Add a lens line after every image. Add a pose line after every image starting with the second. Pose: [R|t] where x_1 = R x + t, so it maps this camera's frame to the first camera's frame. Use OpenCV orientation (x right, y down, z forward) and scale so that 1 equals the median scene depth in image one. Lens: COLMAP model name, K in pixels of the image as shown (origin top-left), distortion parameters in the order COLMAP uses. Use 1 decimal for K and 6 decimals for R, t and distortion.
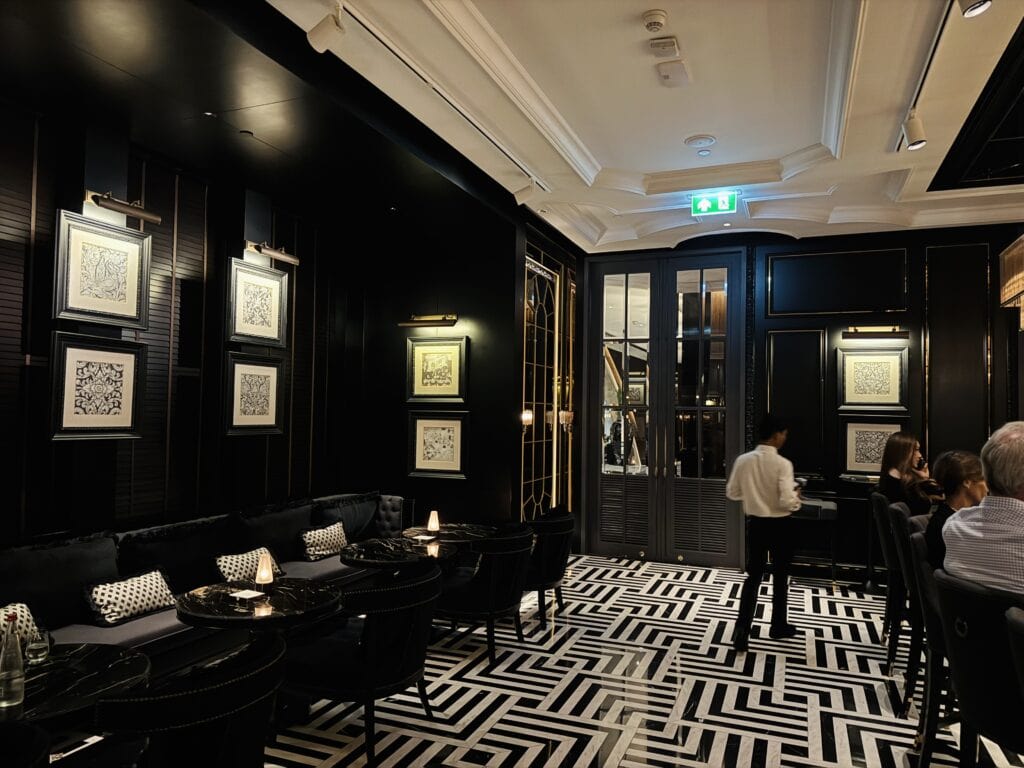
lens RADIAL K [[716.1, 0, 511.9], [0, 716.1, 385.7], [0, 0, 1]] dist [0.000027, -0.000020]
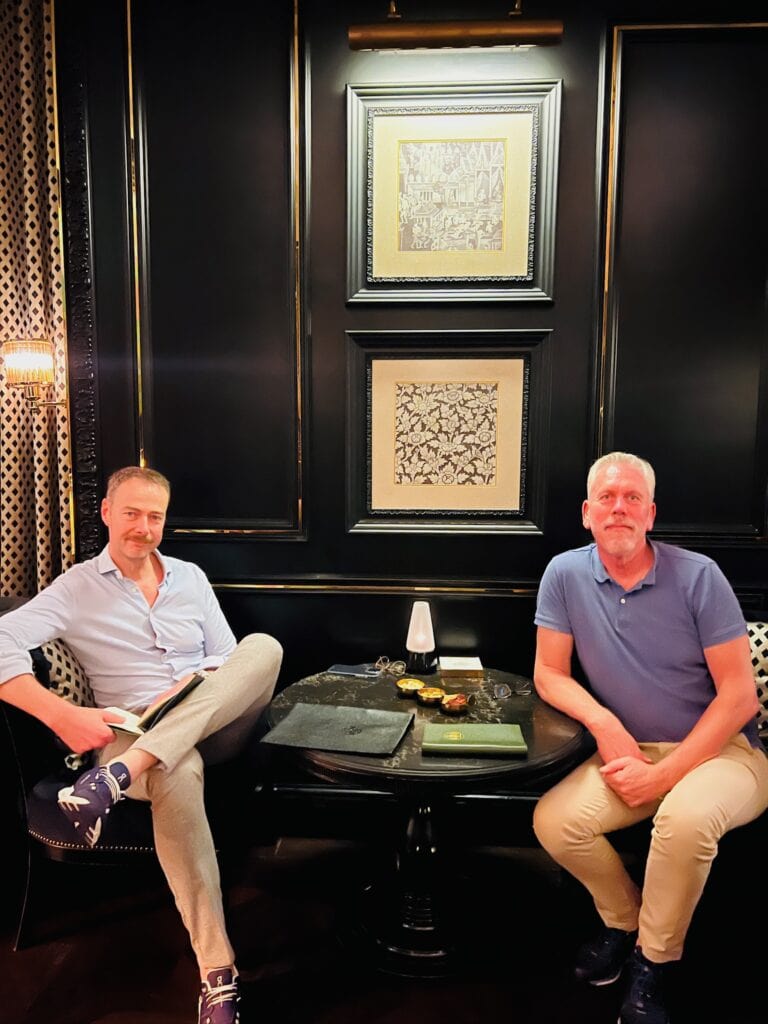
lens RADIAL K [[772.8, 0, 383.8], [0, 772.8, 511.5], [0, 0, 1]] dist [-0.009864, -0.002256]
pose [[0.311549, 0.094547, -0.945515, -0.074887], [0.041766, 0.992713, 0.113029, -0.005641], [0.949312, -0.074705, 0.305330, 0.826962]]
